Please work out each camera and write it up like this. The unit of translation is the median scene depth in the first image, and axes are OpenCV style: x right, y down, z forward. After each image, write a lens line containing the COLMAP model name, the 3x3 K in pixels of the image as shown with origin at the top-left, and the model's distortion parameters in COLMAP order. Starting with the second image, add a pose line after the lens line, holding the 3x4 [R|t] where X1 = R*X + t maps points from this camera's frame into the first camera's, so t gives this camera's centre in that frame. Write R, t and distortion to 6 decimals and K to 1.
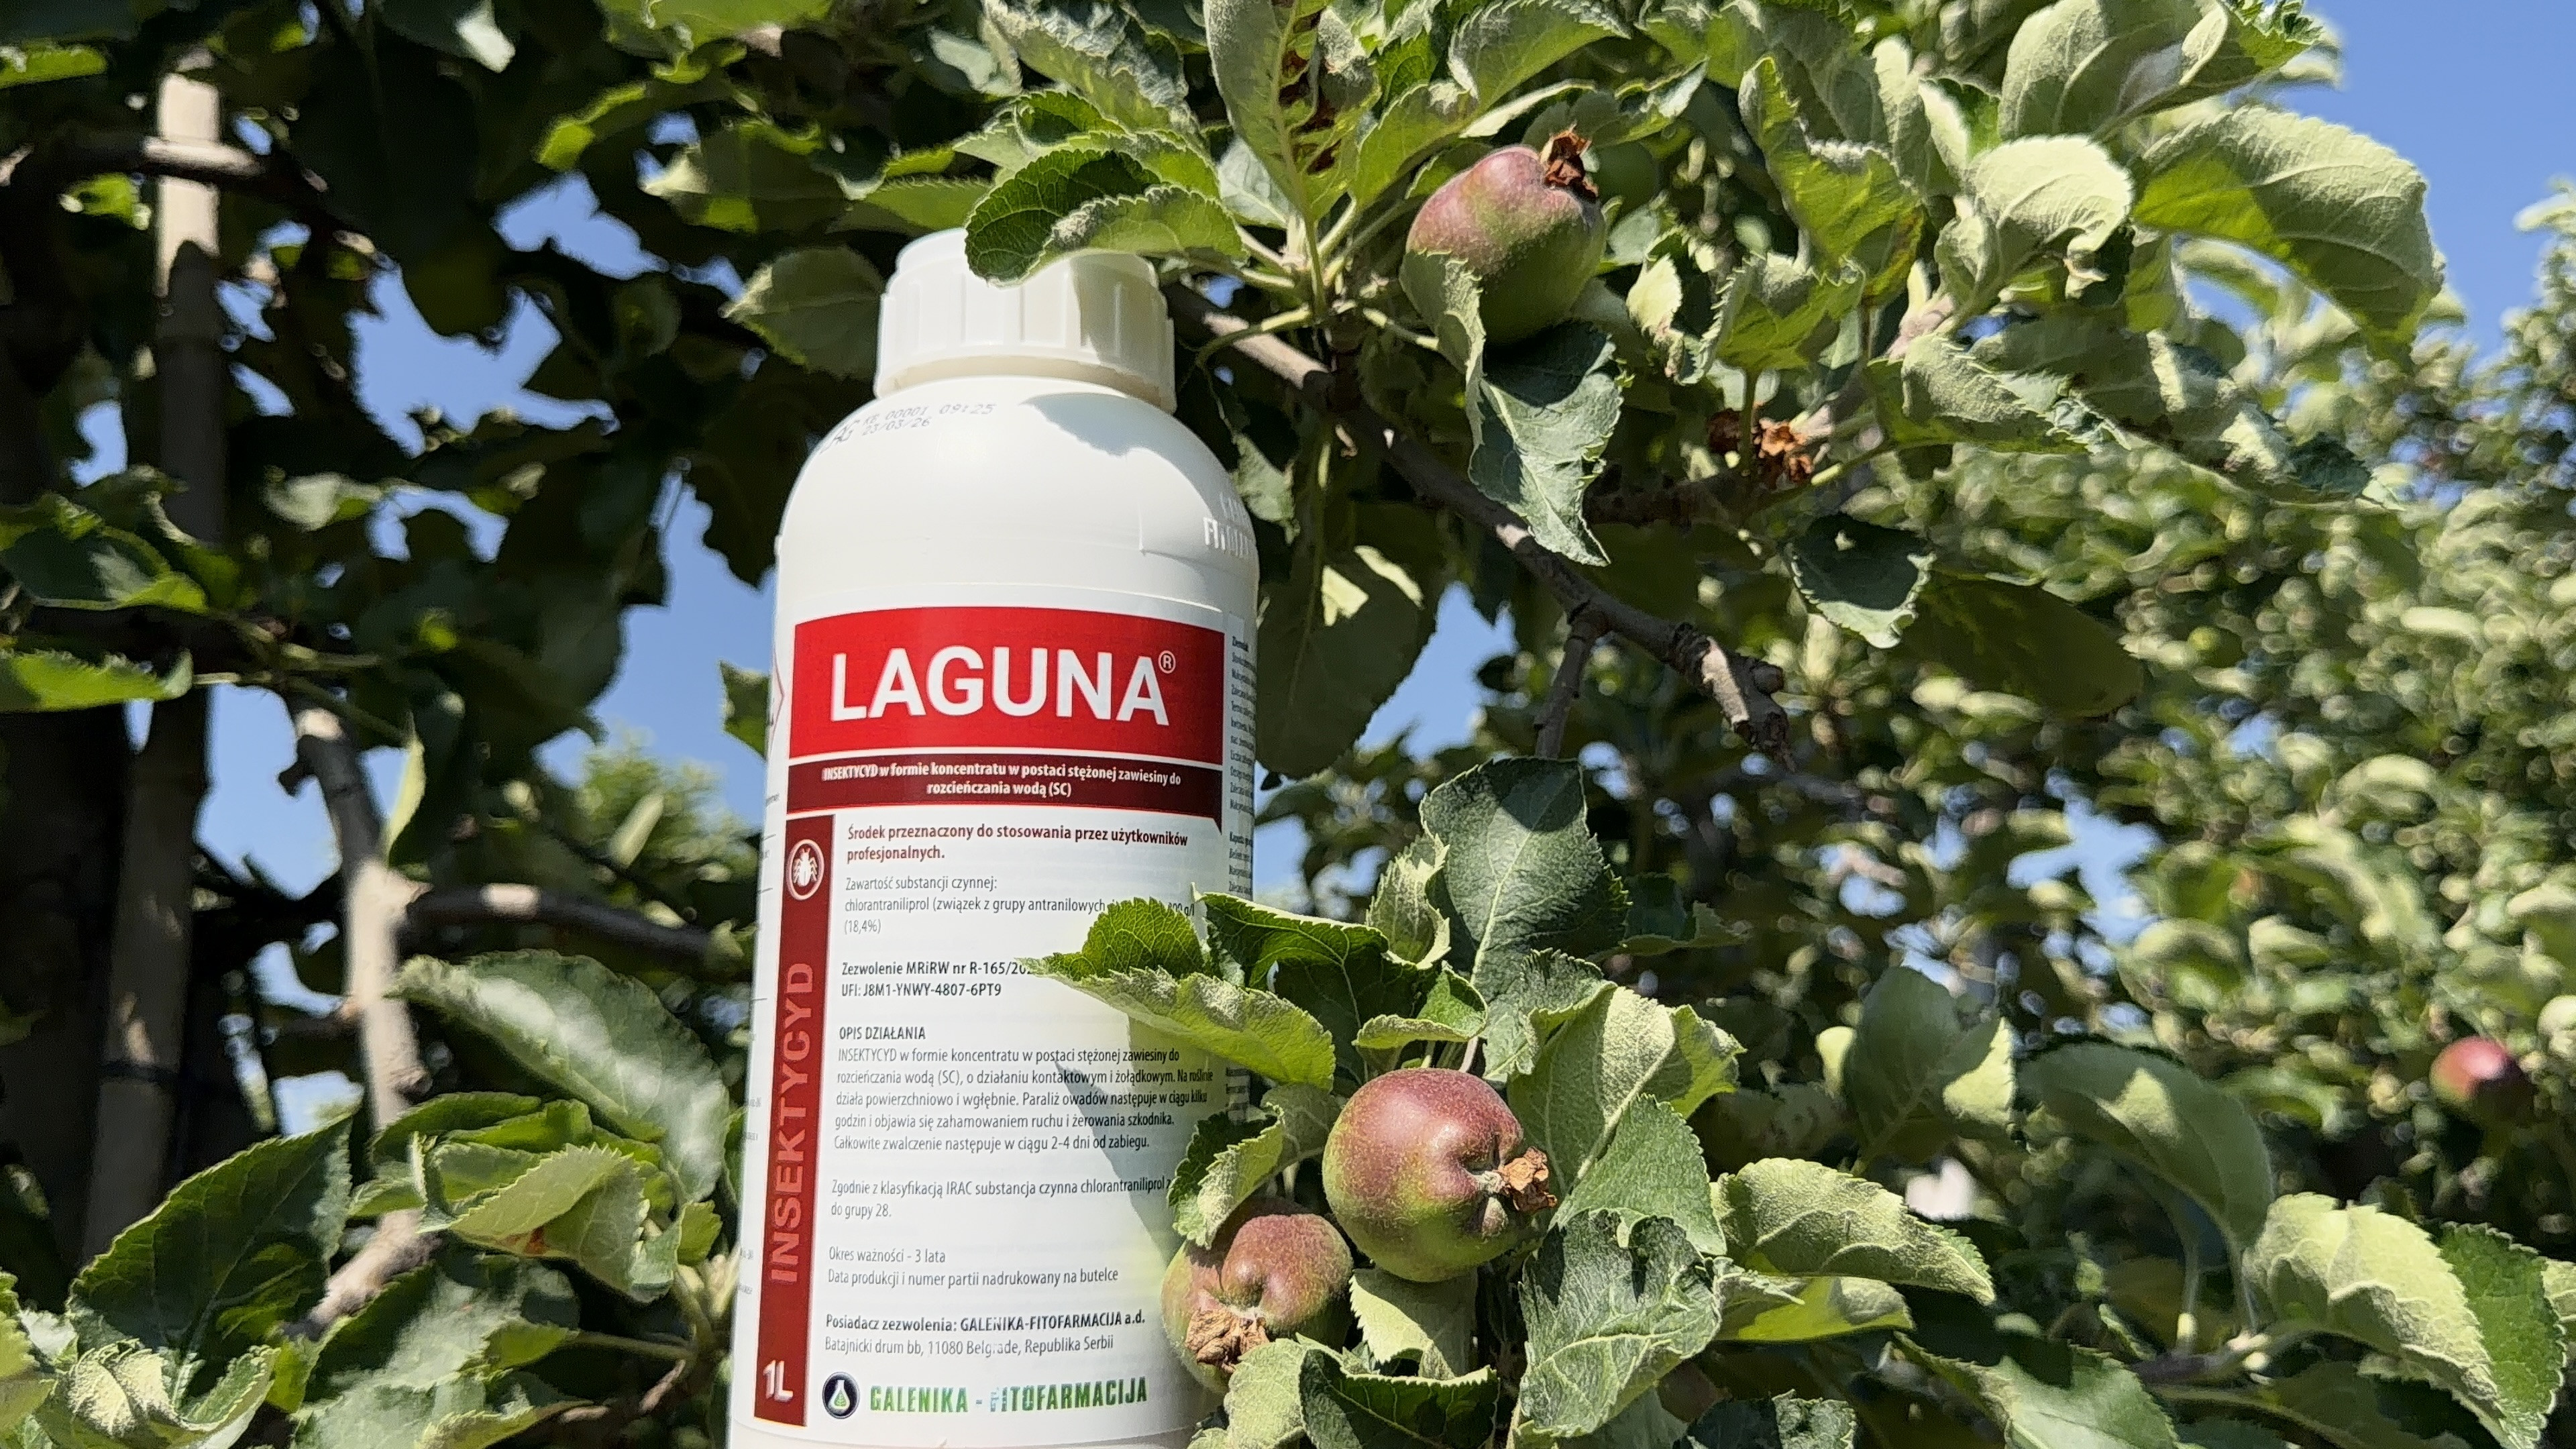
lens RADIAL K [[2188.7, 0, 1288.0], [0, 2188.7, 724.5], [0, 0, 1]] dist [0.149935, -0.001250]
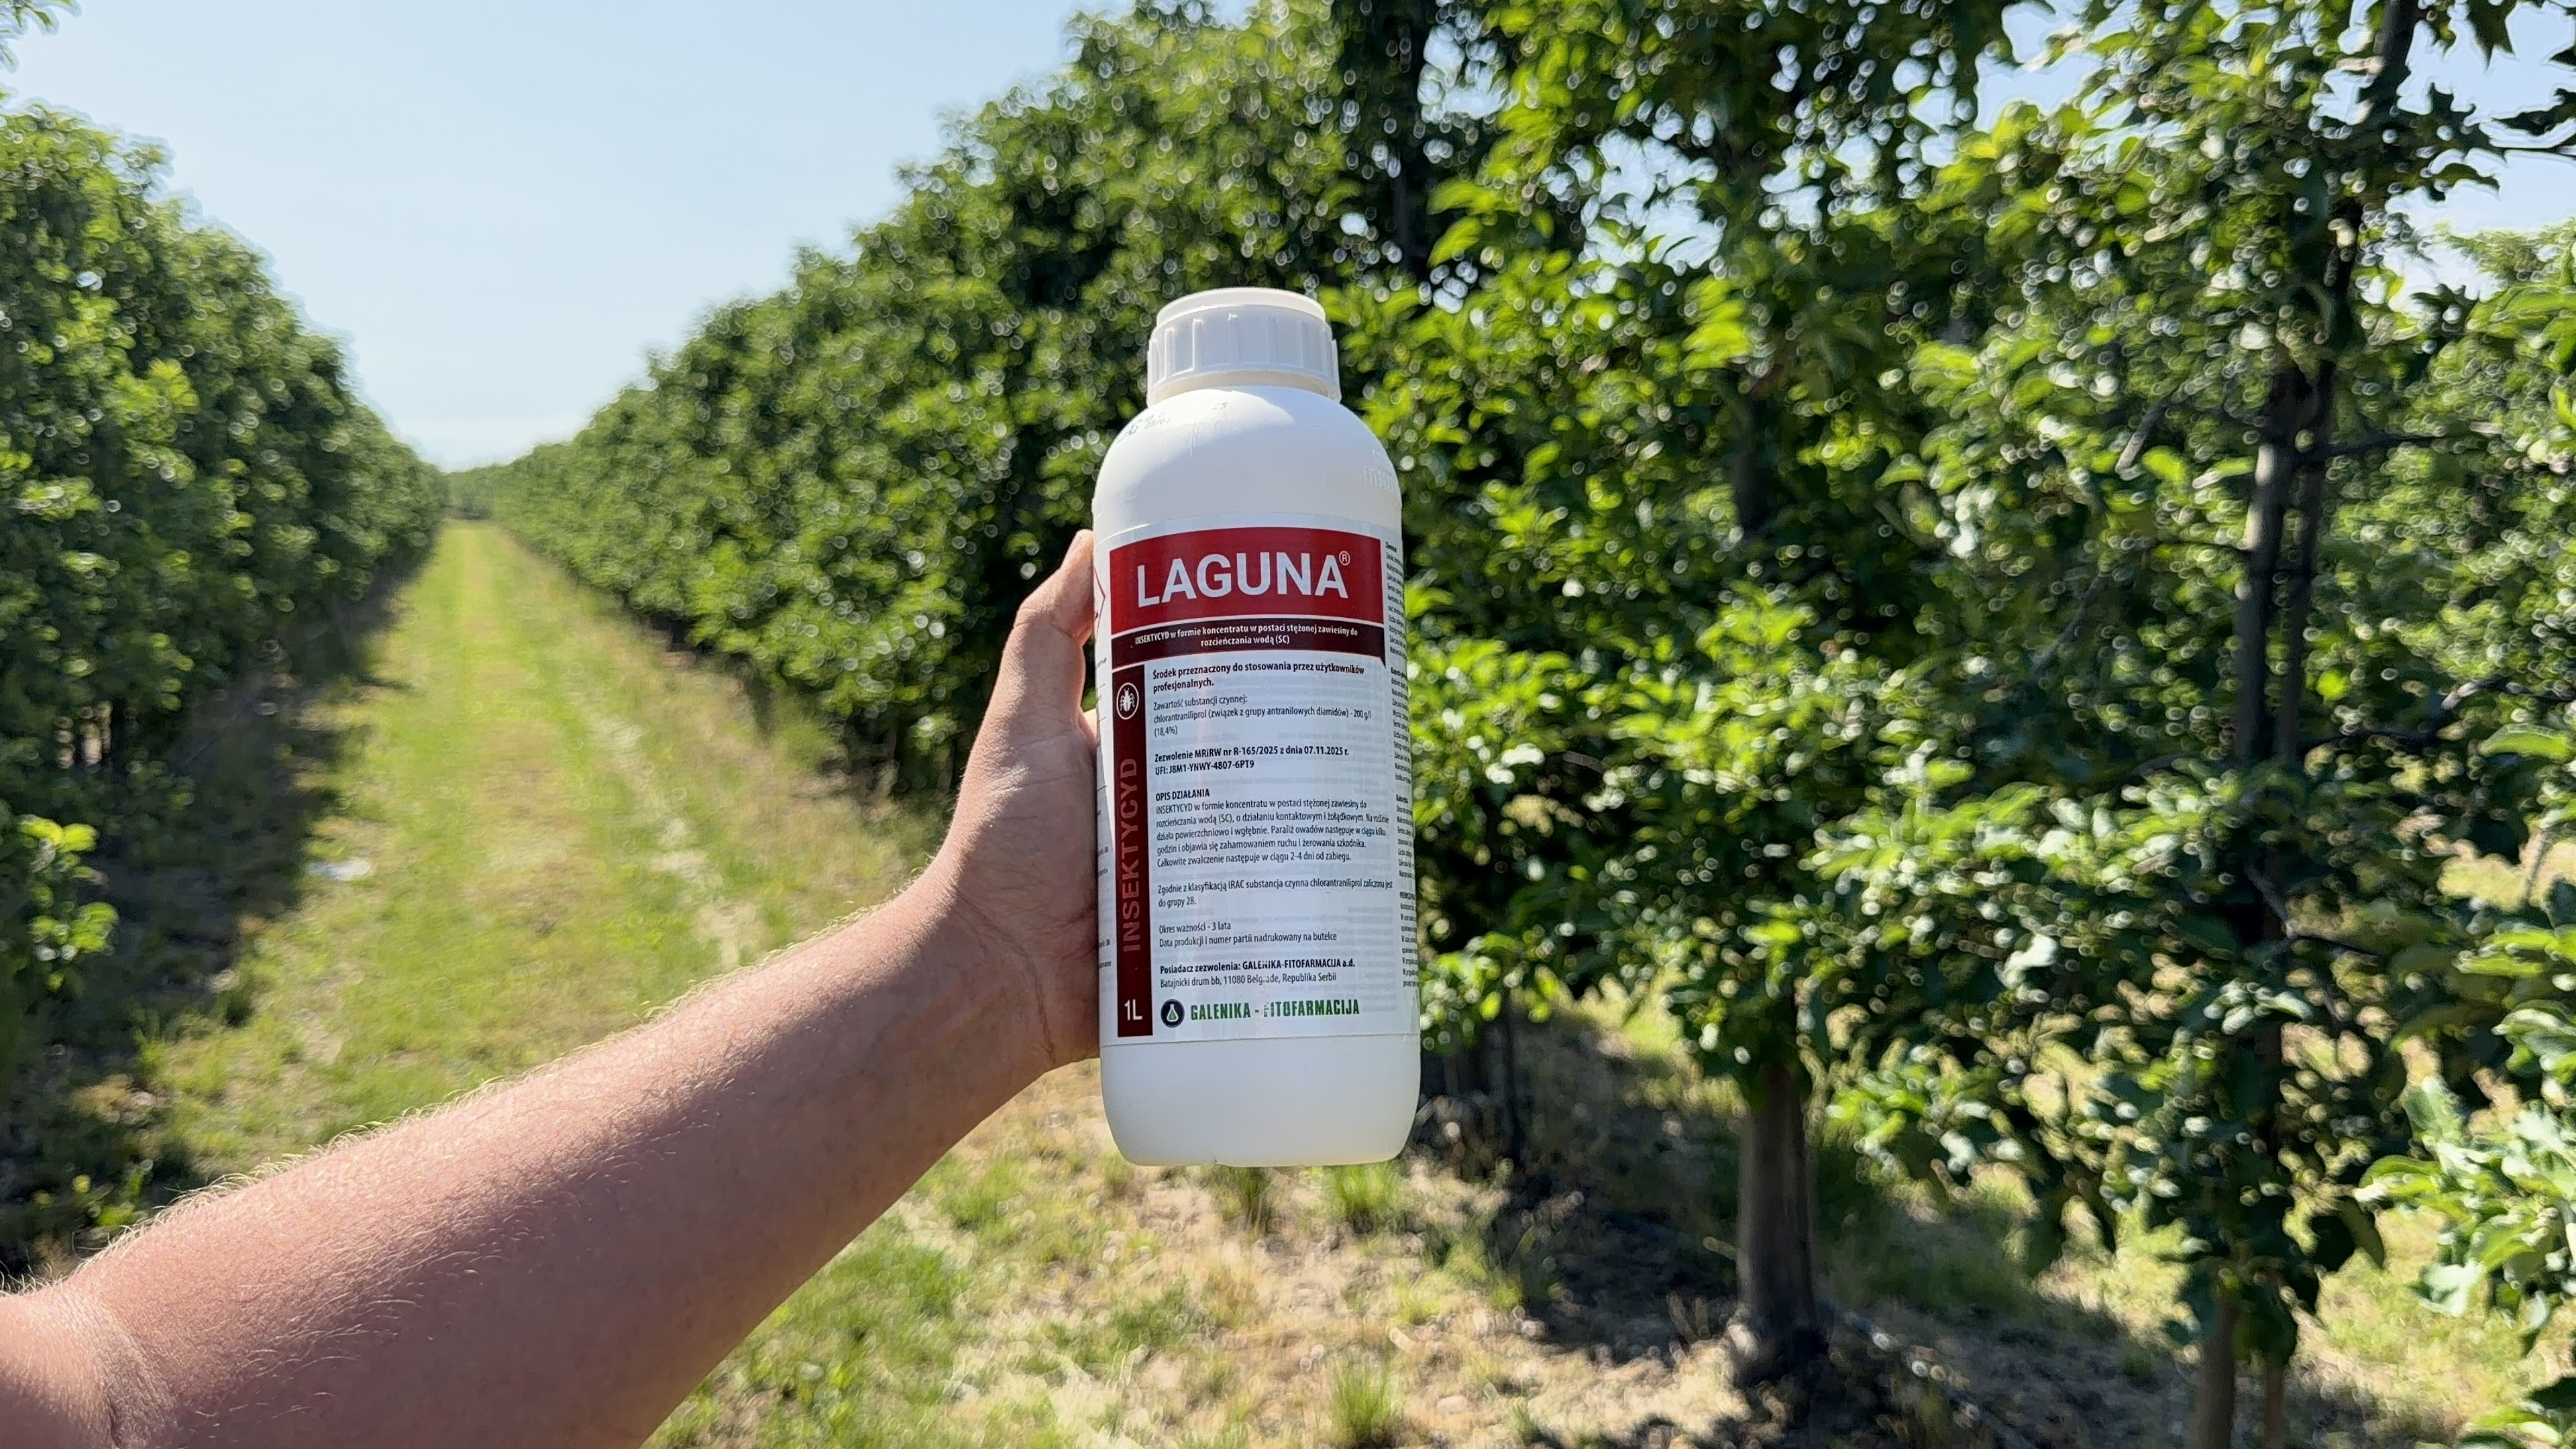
lens RADIAL K [[2188.7, 0, 1288.0], [0, 2188.7, 724.5], [0, 0, 1]] dist [0.149935, -0.001250]
pose [[0.995459, -0.057013, -0.076234, 0.018084], [0.055719, 0.998266, -0.019003, 0.122236], [0.077185, 0.014669, 0.996909, -0.589826]]
